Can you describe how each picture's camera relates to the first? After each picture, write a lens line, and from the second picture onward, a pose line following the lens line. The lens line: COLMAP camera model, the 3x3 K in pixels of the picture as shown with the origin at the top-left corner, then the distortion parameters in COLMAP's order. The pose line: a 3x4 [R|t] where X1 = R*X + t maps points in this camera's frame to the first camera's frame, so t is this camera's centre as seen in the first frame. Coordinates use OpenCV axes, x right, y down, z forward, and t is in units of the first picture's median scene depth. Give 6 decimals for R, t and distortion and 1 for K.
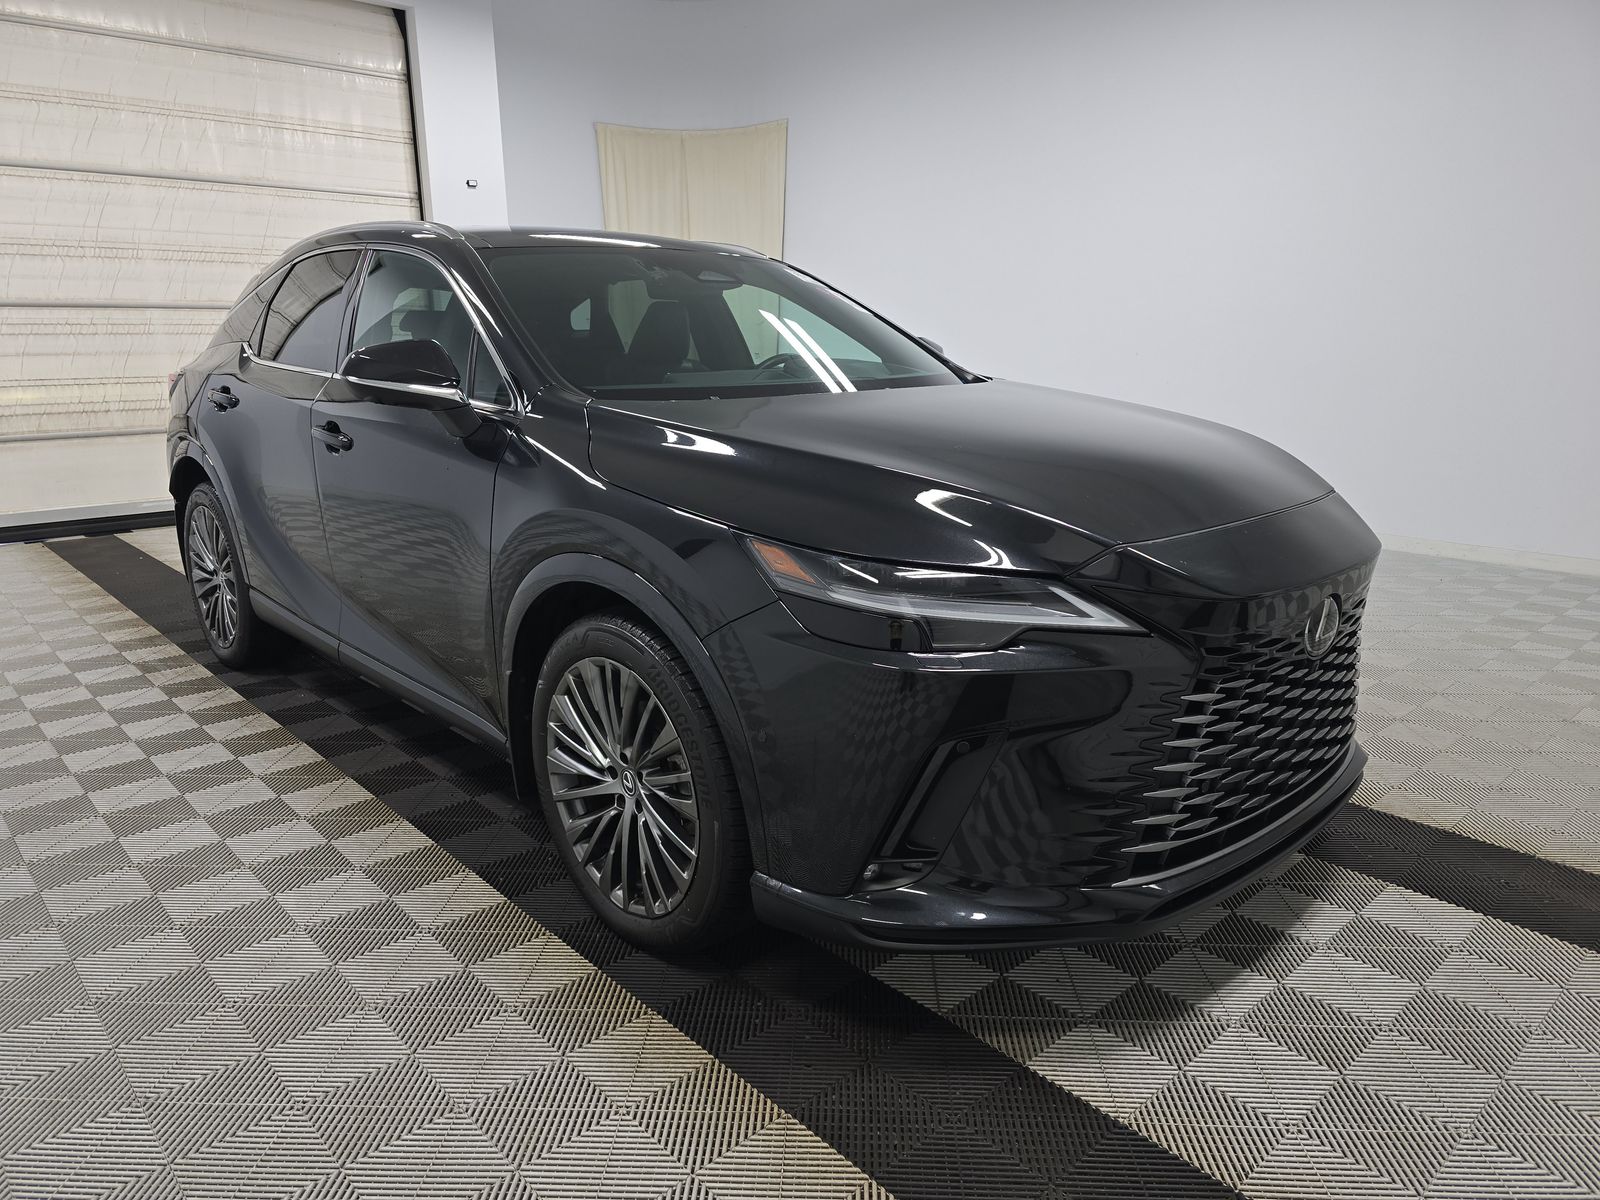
lens RADIAL K [[1075.3, 0, 808.6], [0, 1075.3, 605.5], [0, 0, 1]] dist [0.039245, -0.037715]
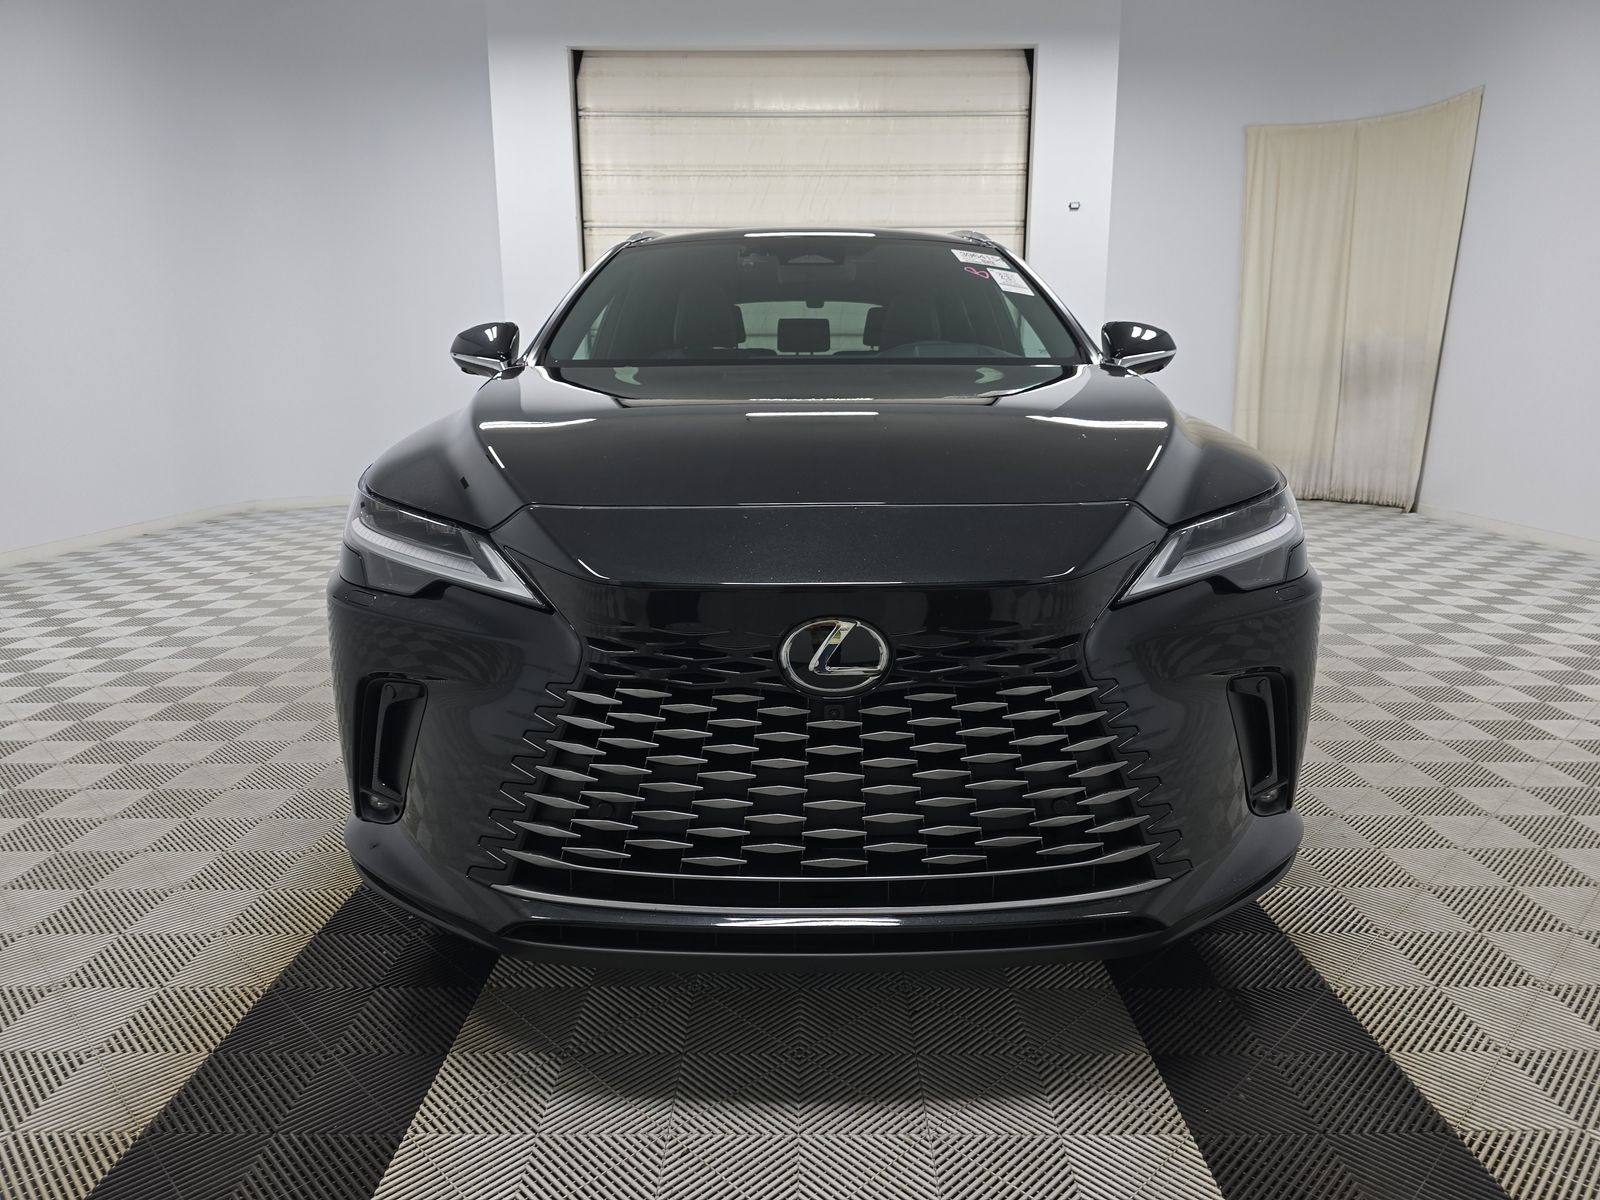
lens RADIAL K [[1075.3, 0, 808.6], [0, 1075.3, 605.5], [0, 0, 1]] dist [0.039245, -0.037715]
pose [[0.735741, 0.141336, -0.662351, 0.241224], [-0.163711, 0.986095, 0.028567, -0.008313], [0.657179, 0.087417, 0.748649, 0.113828]]
